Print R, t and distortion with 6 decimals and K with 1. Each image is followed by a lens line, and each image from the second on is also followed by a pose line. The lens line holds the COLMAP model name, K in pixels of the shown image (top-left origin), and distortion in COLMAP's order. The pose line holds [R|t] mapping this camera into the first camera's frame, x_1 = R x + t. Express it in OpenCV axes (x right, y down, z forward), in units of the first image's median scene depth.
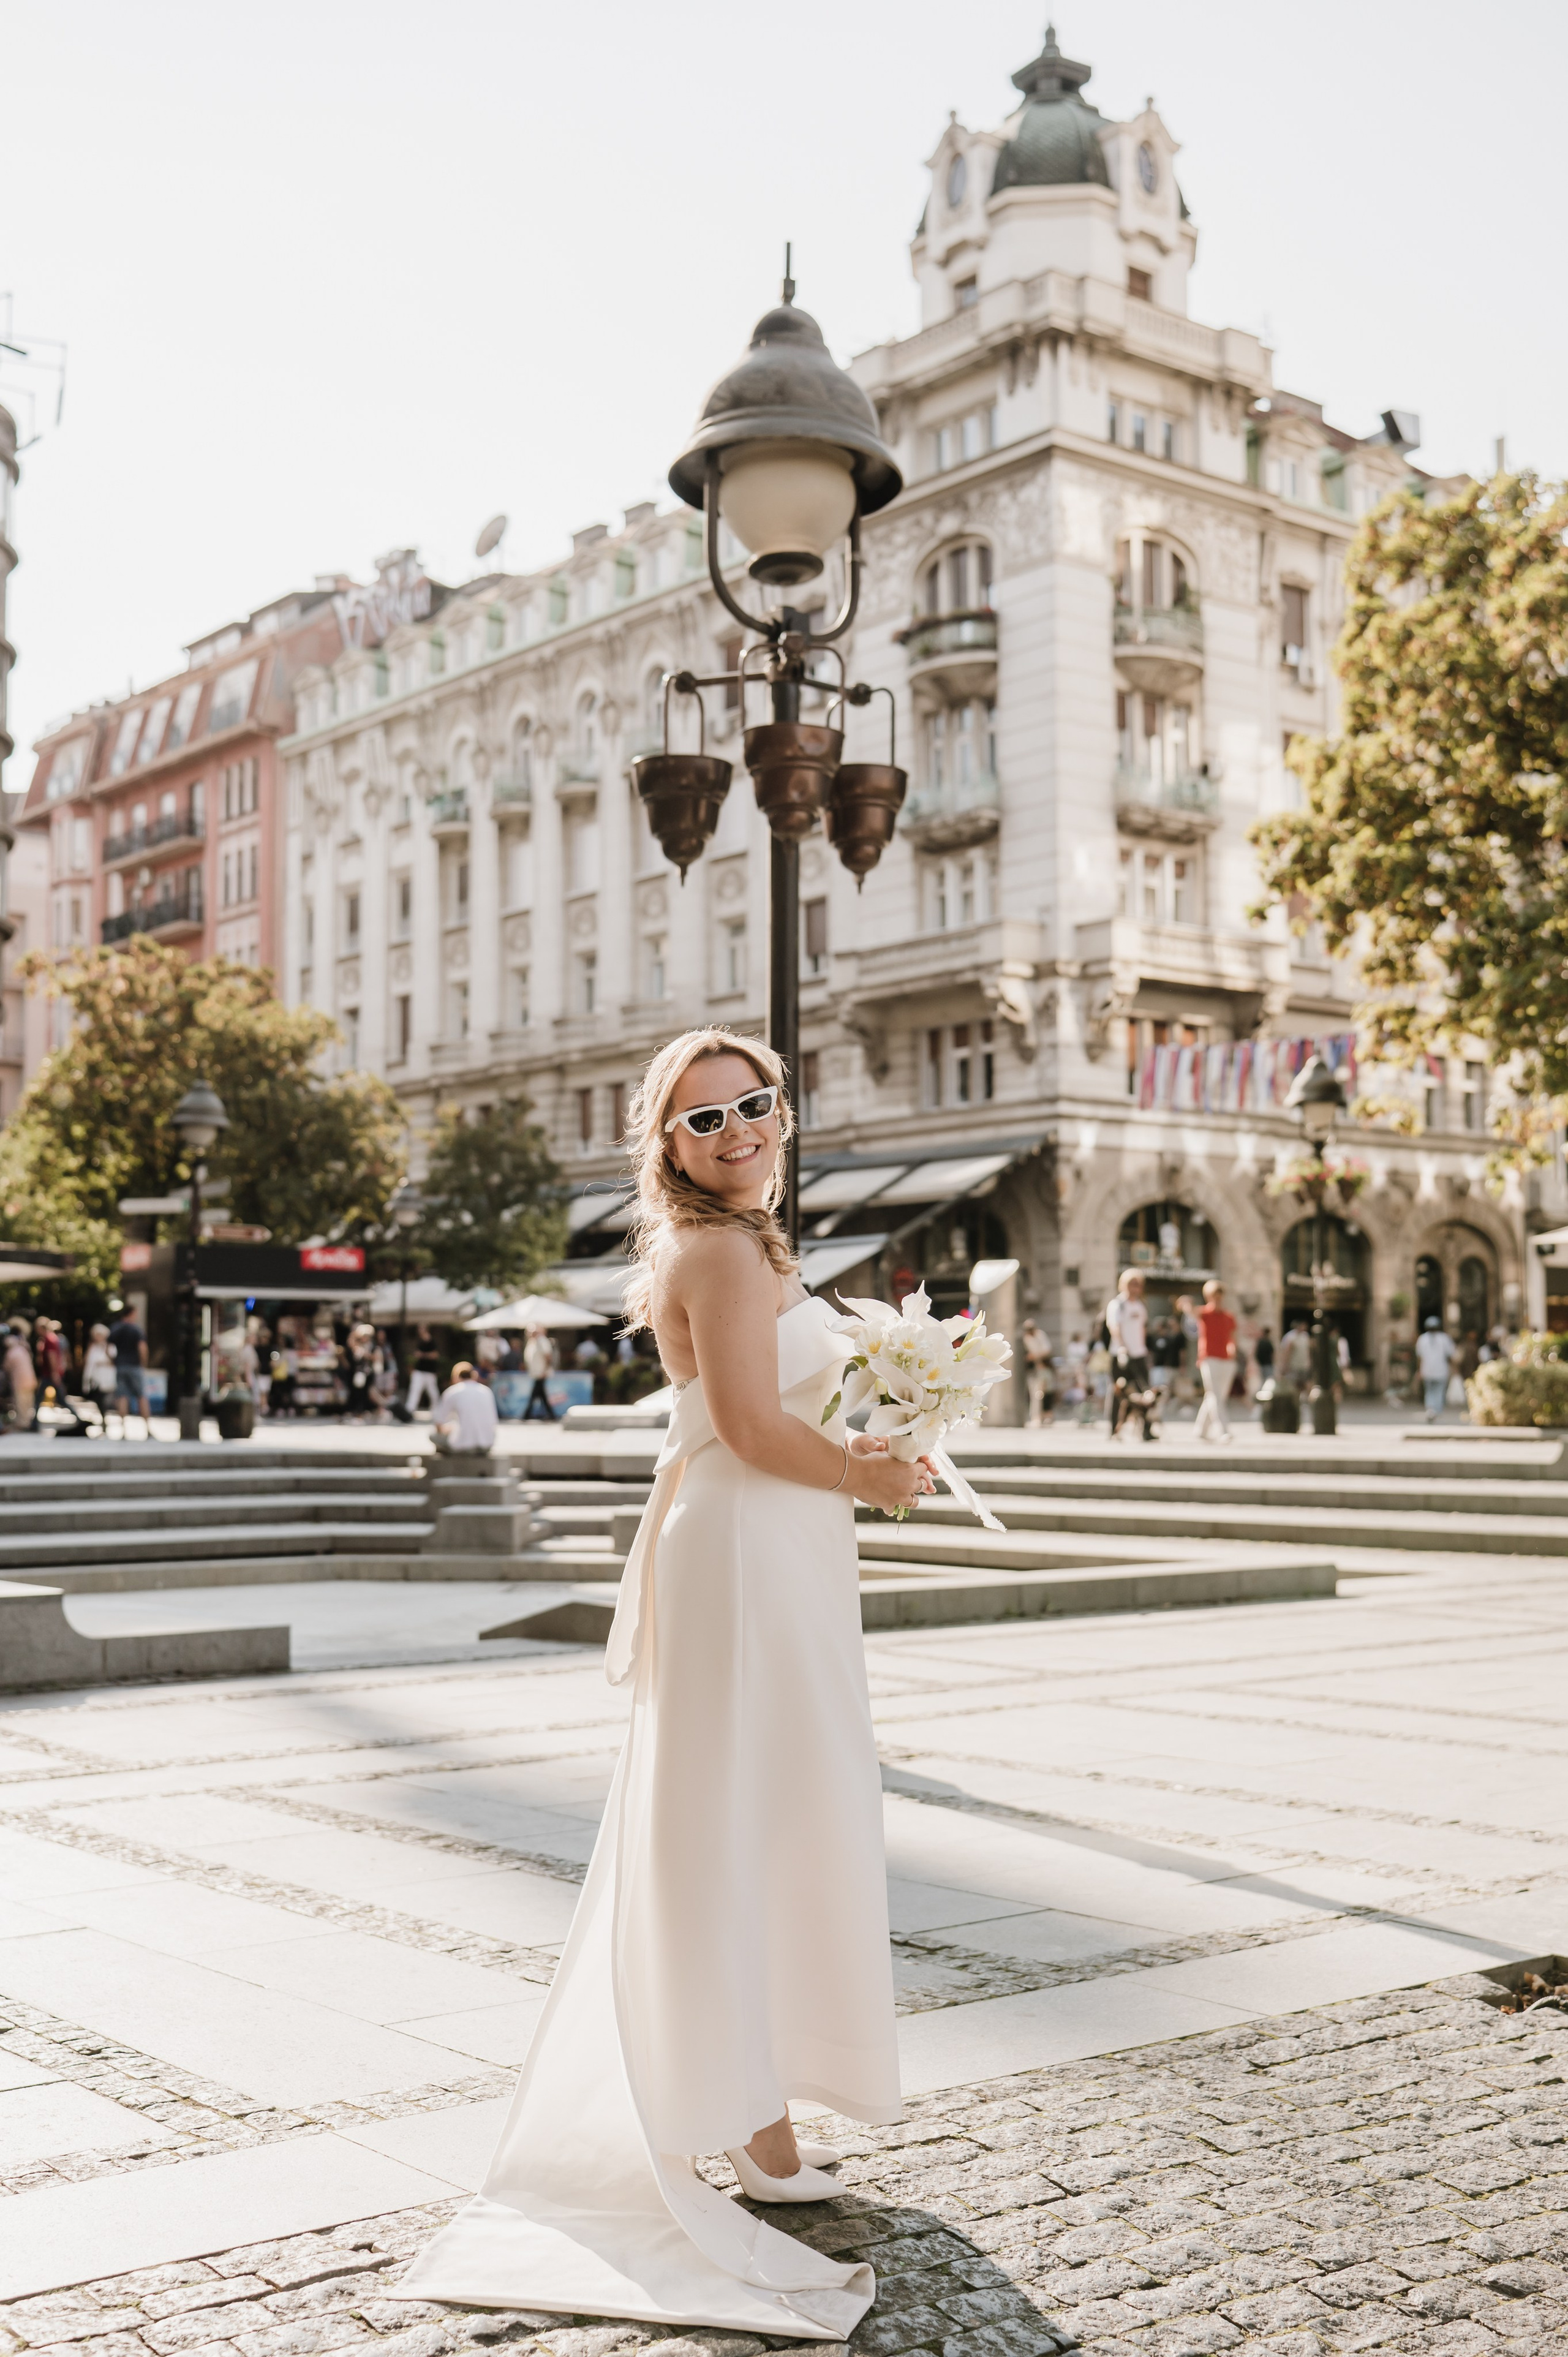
lens RADIAL K [[2512.3, 0, 760.9], [0, 2512.3, 1203.5], [0, 0, 1]] dist [-0.032547, 0.000000]
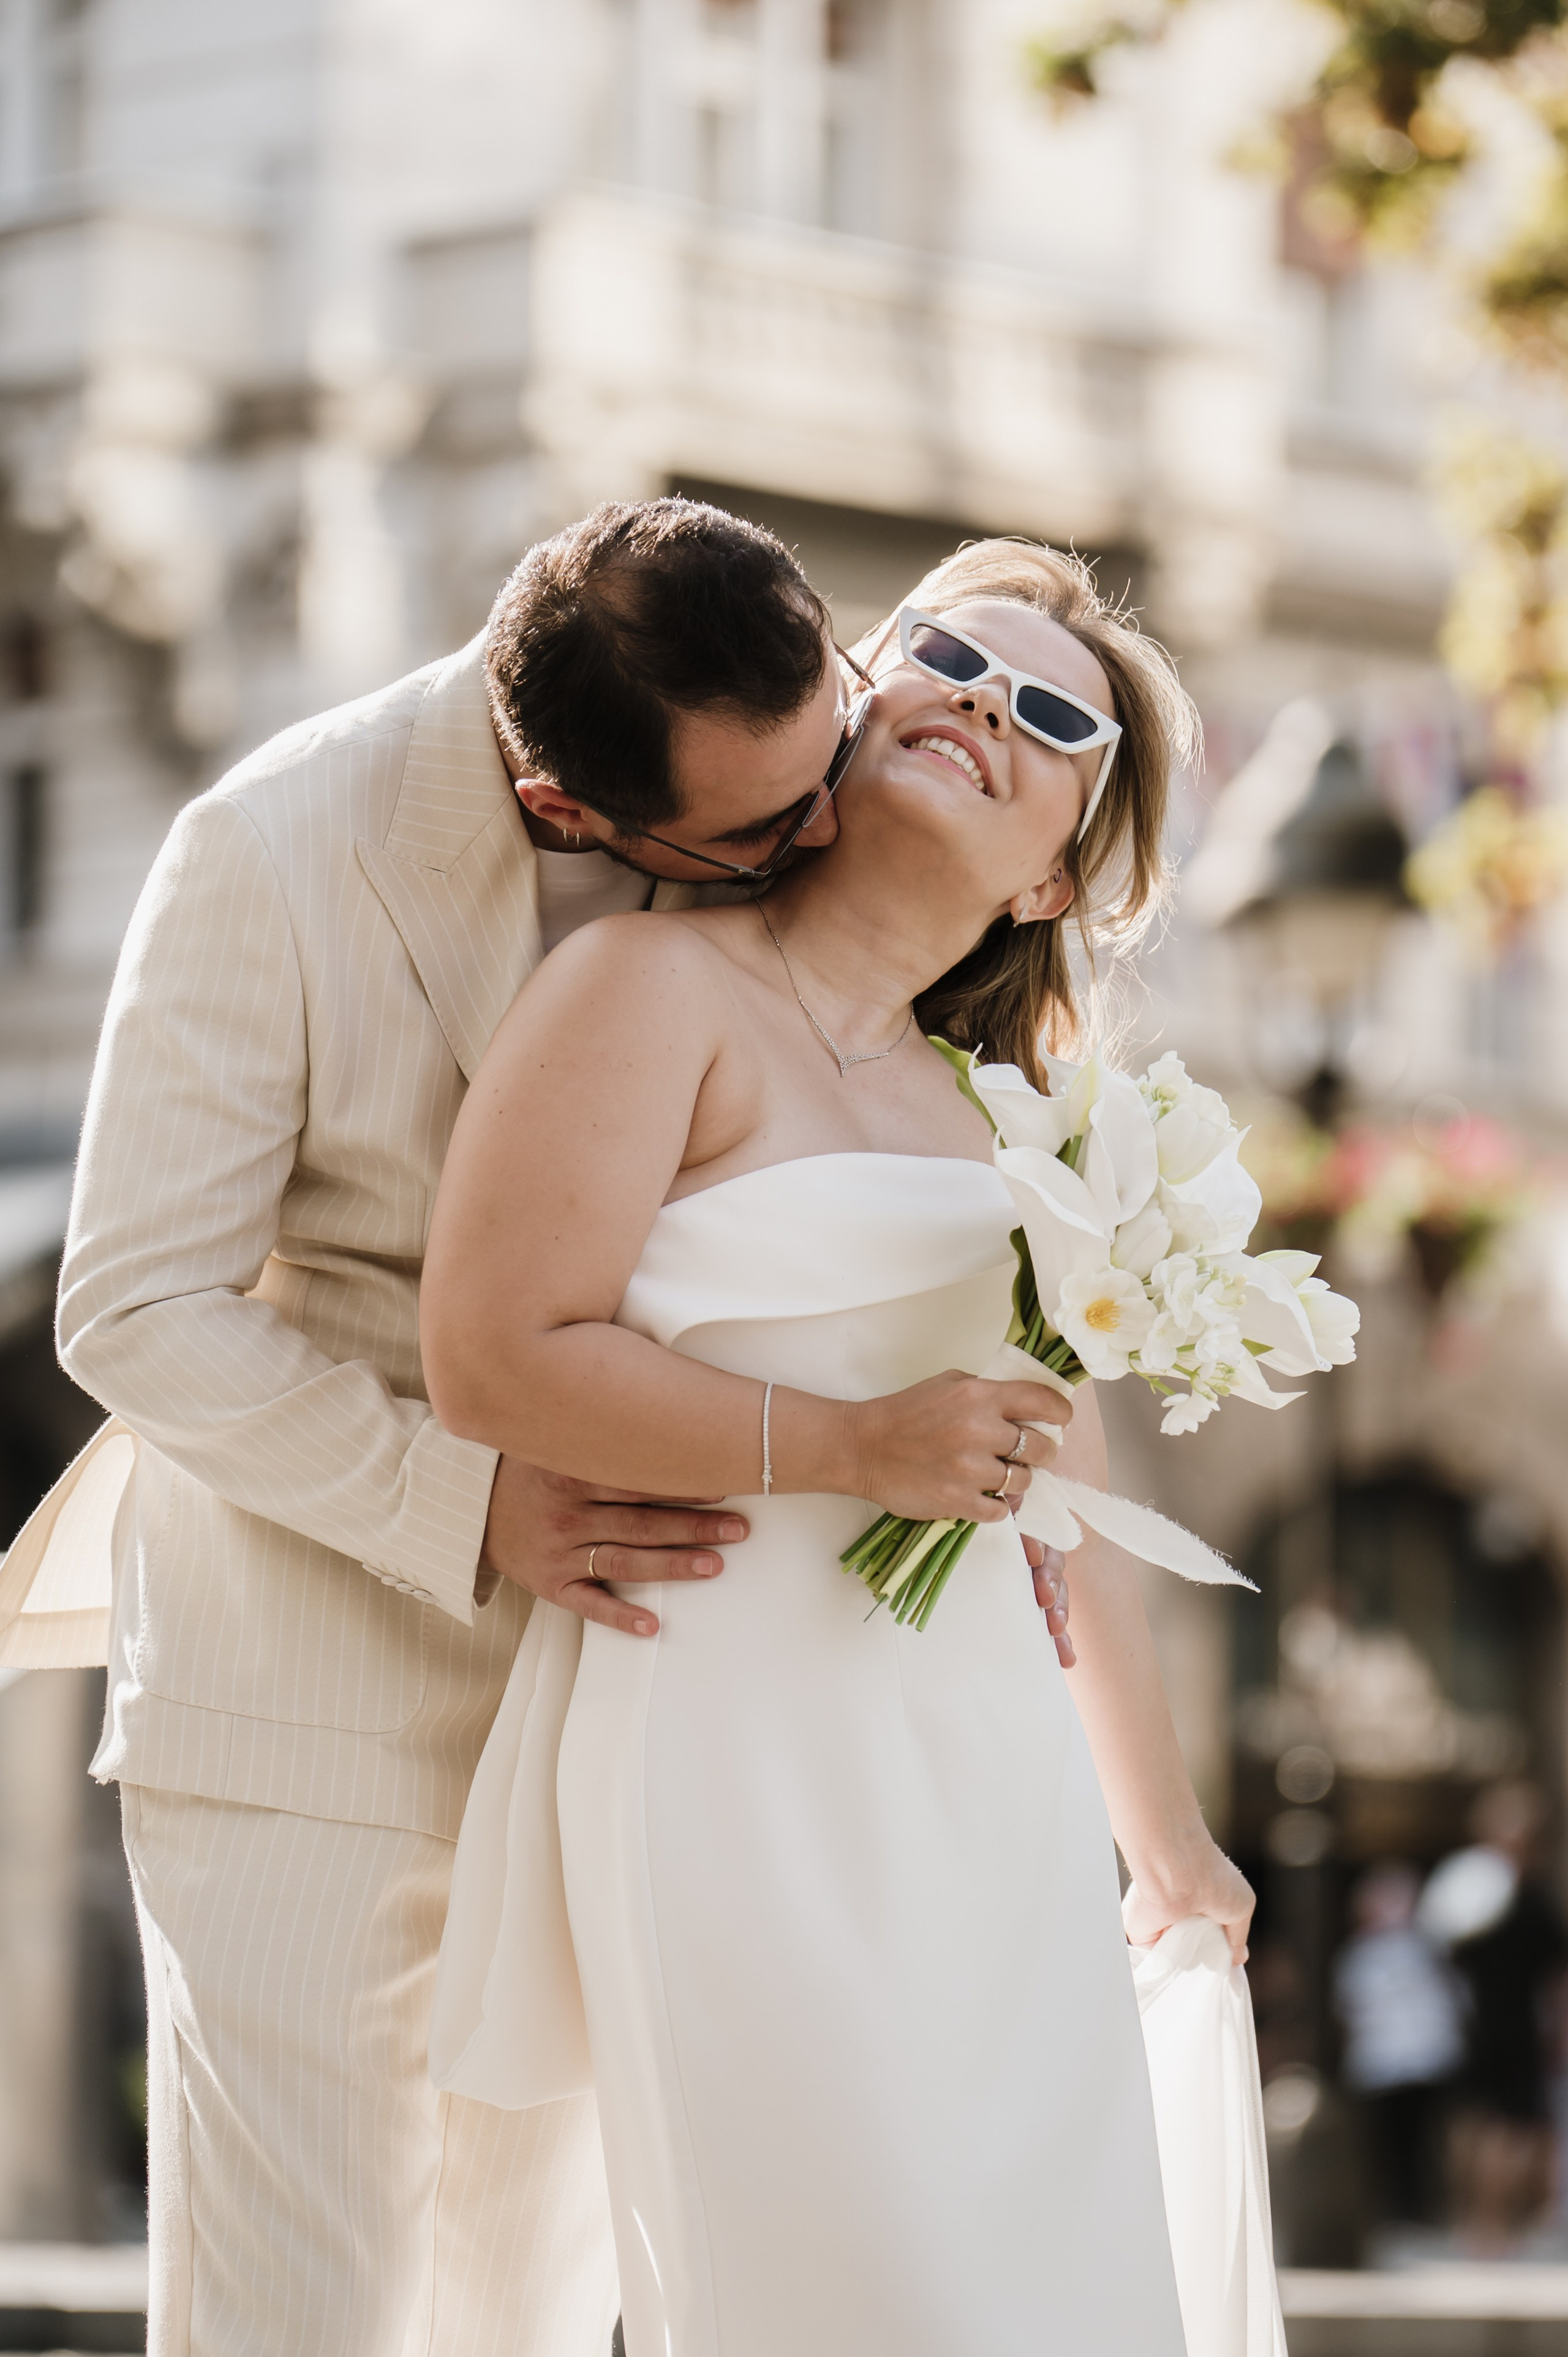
lens RADIAL K [[7844.0, 0, 774.1], [0, 7844.0, 1183.1], [0, 0, 1]] dist [0.293528, 0.000000]
pose [[0.989192, 0.021277, 0.145075, 0.053258], [-0.020691, 0.999771, -0.005545, -0.016565], [-0.145159, 0.002483, 0.989405, 0.248001]]
